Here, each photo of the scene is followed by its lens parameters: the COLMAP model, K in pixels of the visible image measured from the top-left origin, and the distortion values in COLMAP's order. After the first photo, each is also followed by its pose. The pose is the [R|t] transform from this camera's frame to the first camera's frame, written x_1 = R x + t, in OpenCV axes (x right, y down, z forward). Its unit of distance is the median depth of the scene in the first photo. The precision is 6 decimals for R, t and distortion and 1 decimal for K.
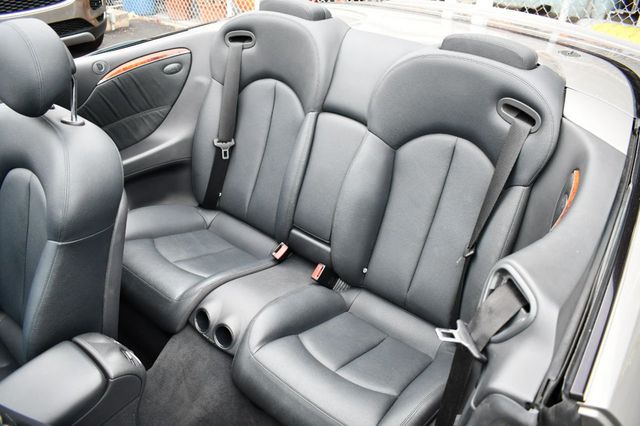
lens RADIAL K [[495.9, 0, 321.4], [0, 495.9, 208.7], [0, 0, 1]] dist [-0.095357, 0.016080]
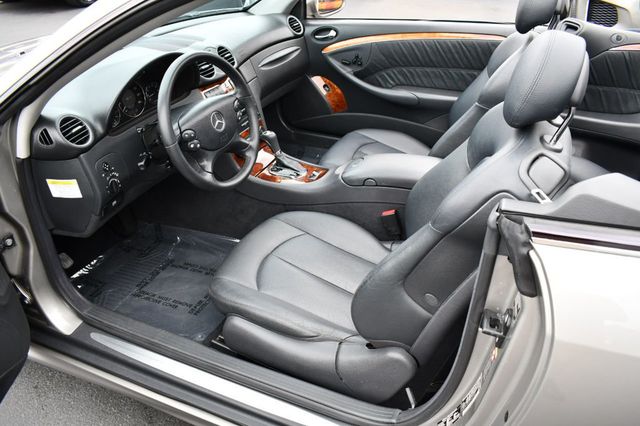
lens RADIAL K [[495.9, 0, 320.2], [0, 495.9, 216.0], [0, 0, 1]] dist [-0.095357, 0.016080]
pose [[0.273689, 0.496454, -0.823788, 0.494630], [-0.518267, 0.797635, 0.308508, 0.083605], [0.810243, 0.342507, 0.475600, -0.042564]]
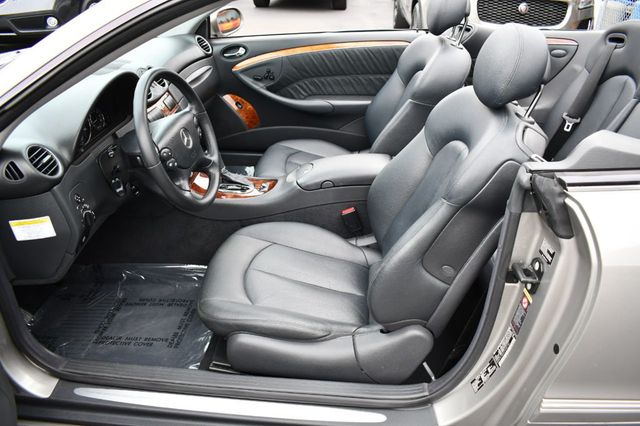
lens RADIAL K [[495.9, 0, 318.9], [0, 495.9, 217.0], [0, 0, 1]] dist [-0.095357, 0.016080]
pose [[0.563693, 0.394559, -0.725654, 0.434585], [-0.447334, 0.884368, 0.133364, 0.214441], [0.694365, 0.249433, 0.675012, -0.202641]]
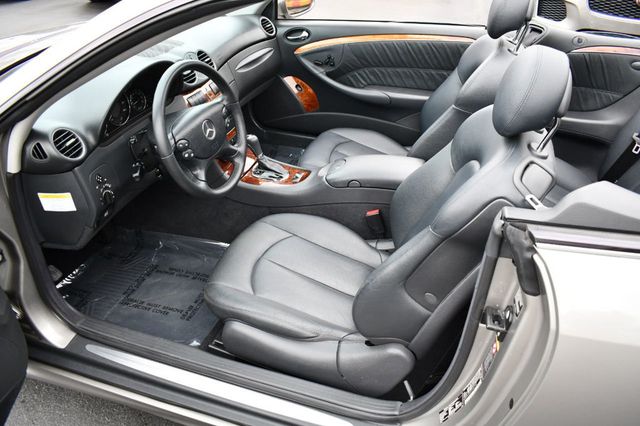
lens RADIAL K [[495.9, 0, 320.4], [0, 495.9, 215.8], [0, 0, 1]] dist [-0.095357, 0.016080]
pose [[0.365556, 0.501592, -0.784075, 0.483391], [-0.519254, 0.809012, 0.275456, 0.091556], [0.772493, 0.306440, 0.556192, -0.117733]]
